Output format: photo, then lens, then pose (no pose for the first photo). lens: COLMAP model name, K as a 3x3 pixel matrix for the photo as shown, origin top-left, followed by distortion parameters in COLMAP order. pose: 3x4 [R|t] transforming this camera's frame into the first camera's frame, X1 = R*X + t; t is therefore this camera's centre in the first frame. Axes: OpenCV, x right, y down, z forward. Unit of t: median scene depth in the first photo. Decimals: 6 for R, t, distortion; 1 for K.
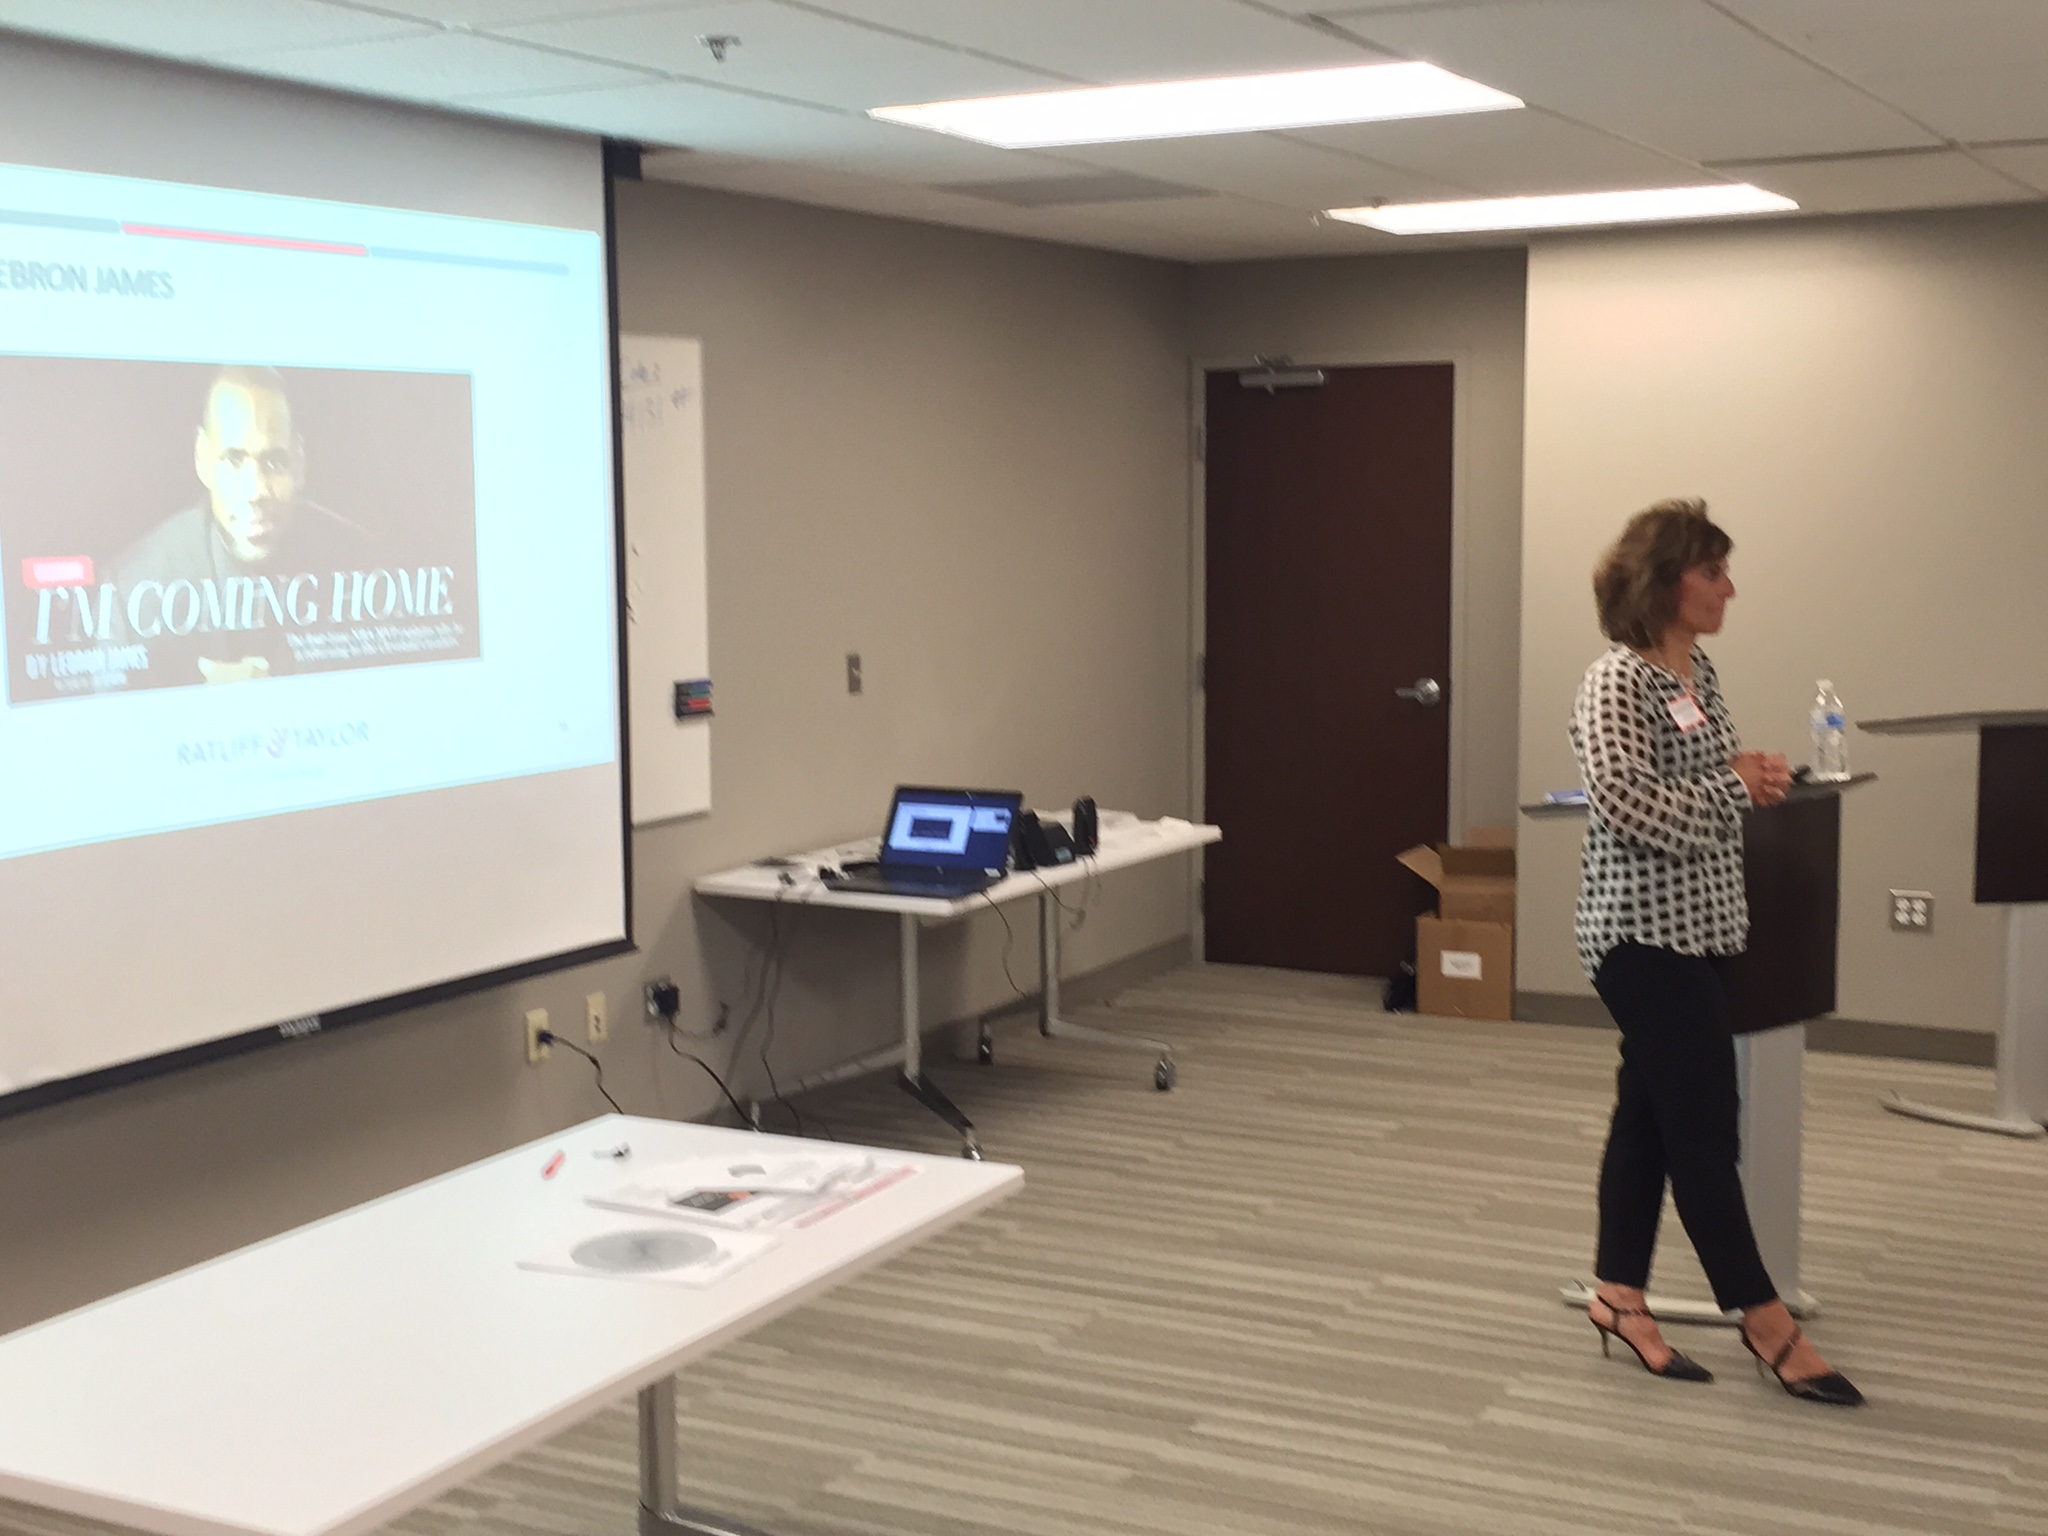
lens RADIAL K [[2620.9, 0, 1043.4], [0, 2620.9, 767.9], [0, 0, 1]] dist [0.052195, 0.000000]
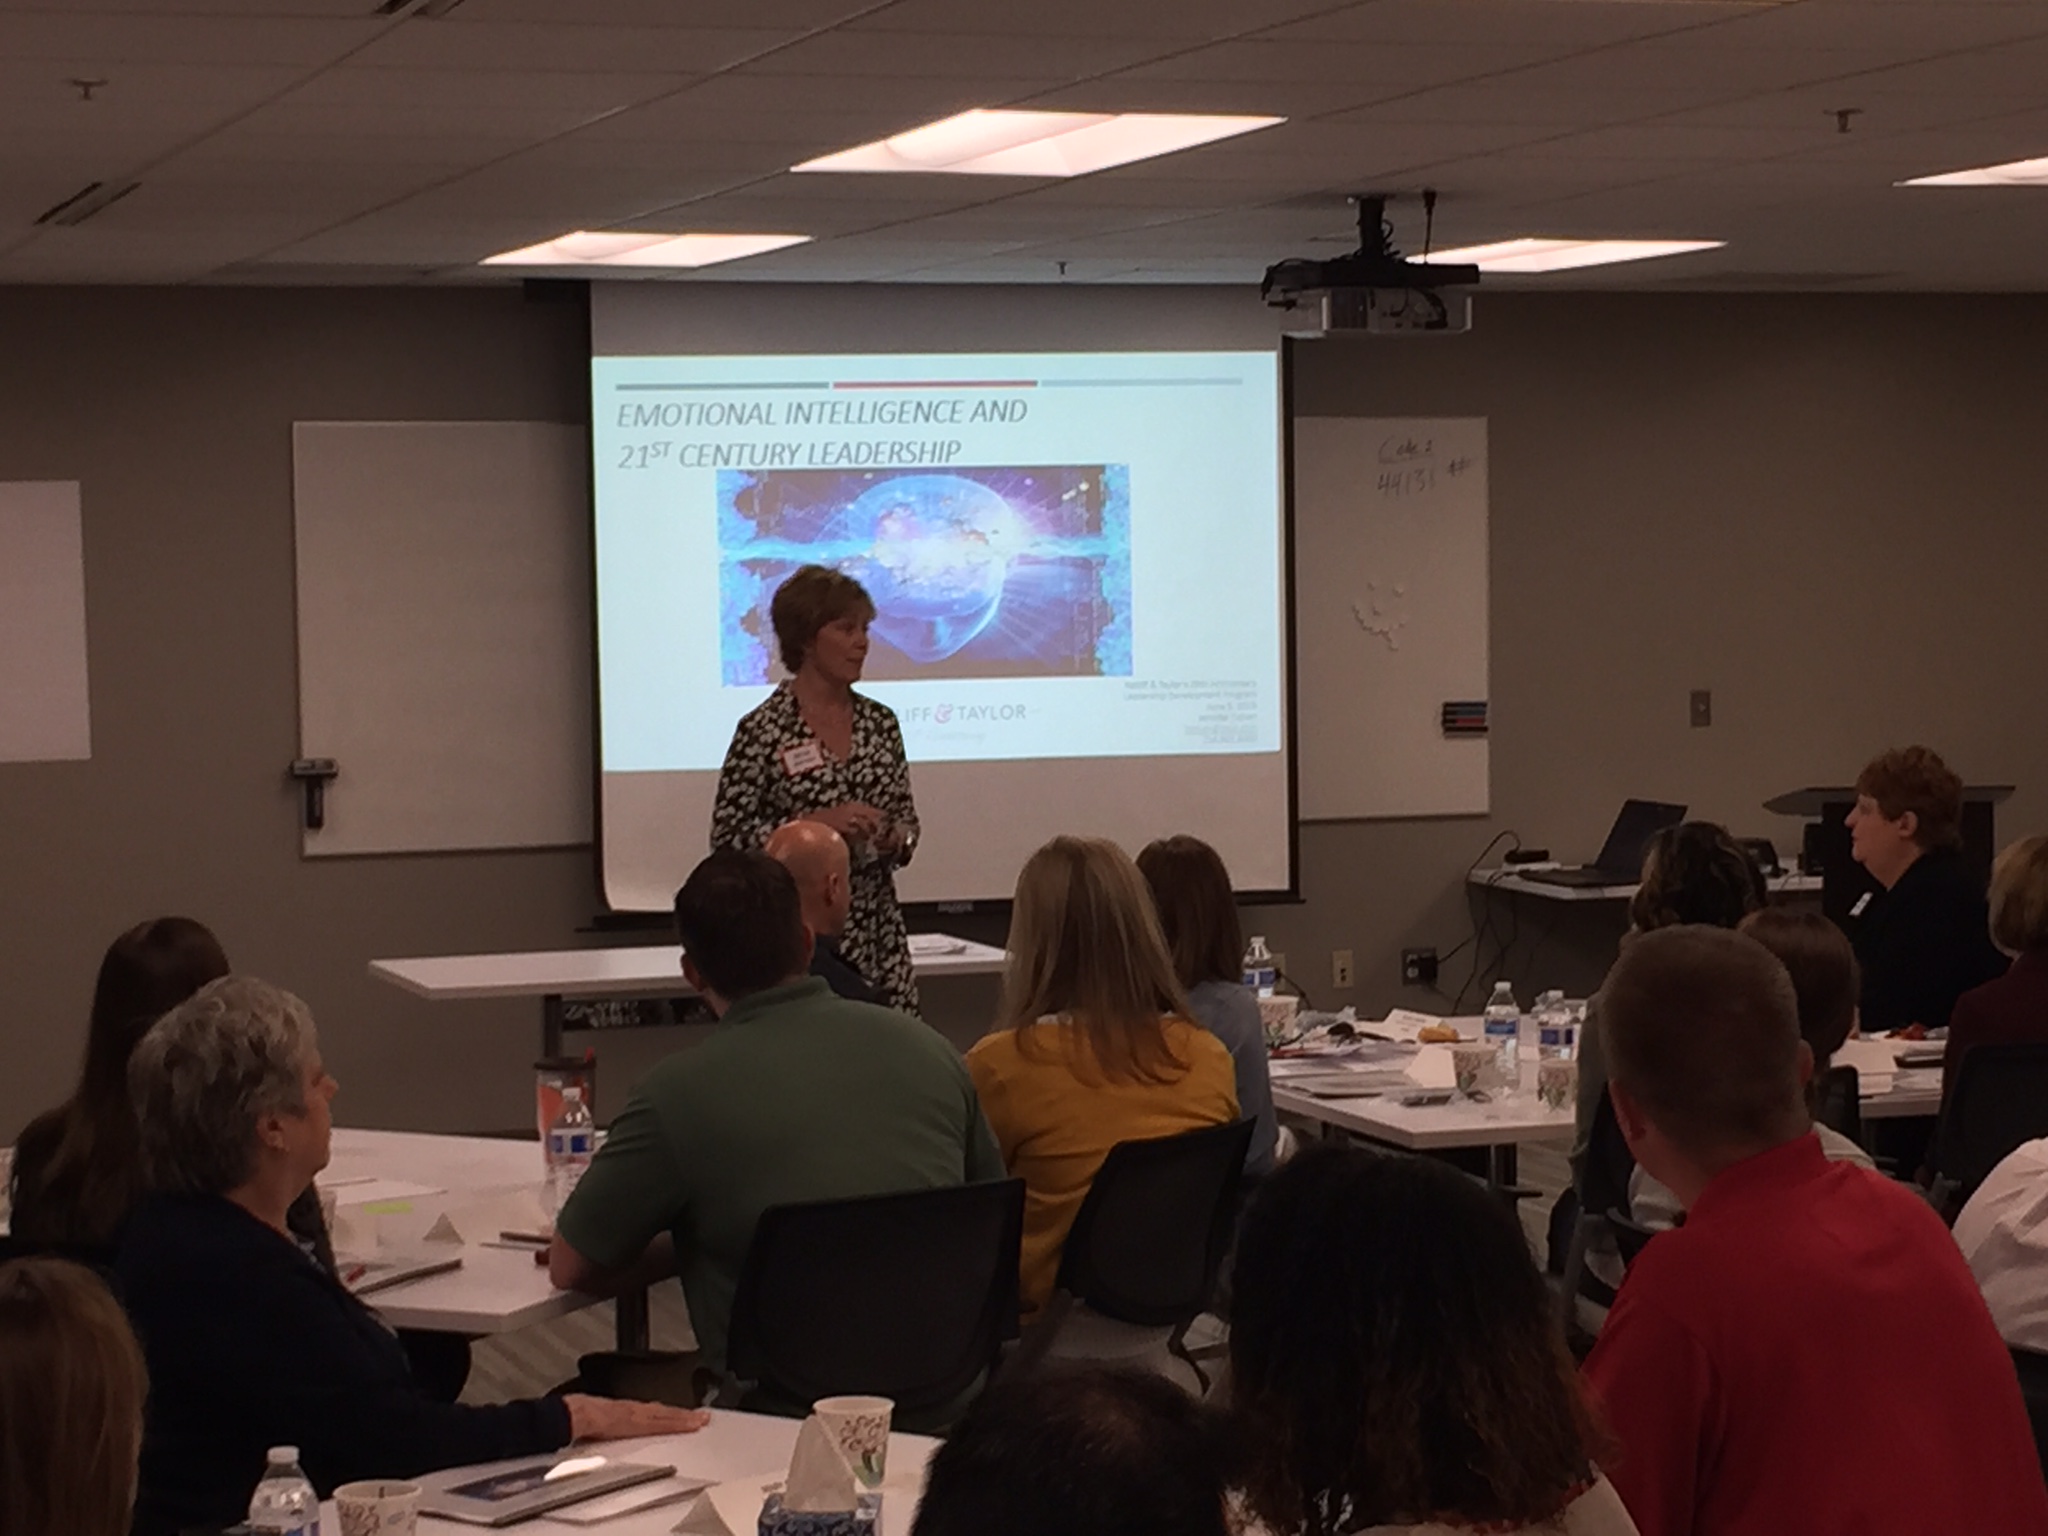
lens RADIAL K [[4485.3, 0, 1028.6], [0, 4485.3, 767.8], [0, 0, 1]] dist [0.068450, 0.000000]
pose [[0.733896, 0.033808, -0.678420, 1.222263], [-0.068075, 0.997393, -0.023938, 0.065221], [0.675842, 0.063752, 0.734284, -0.696917]]
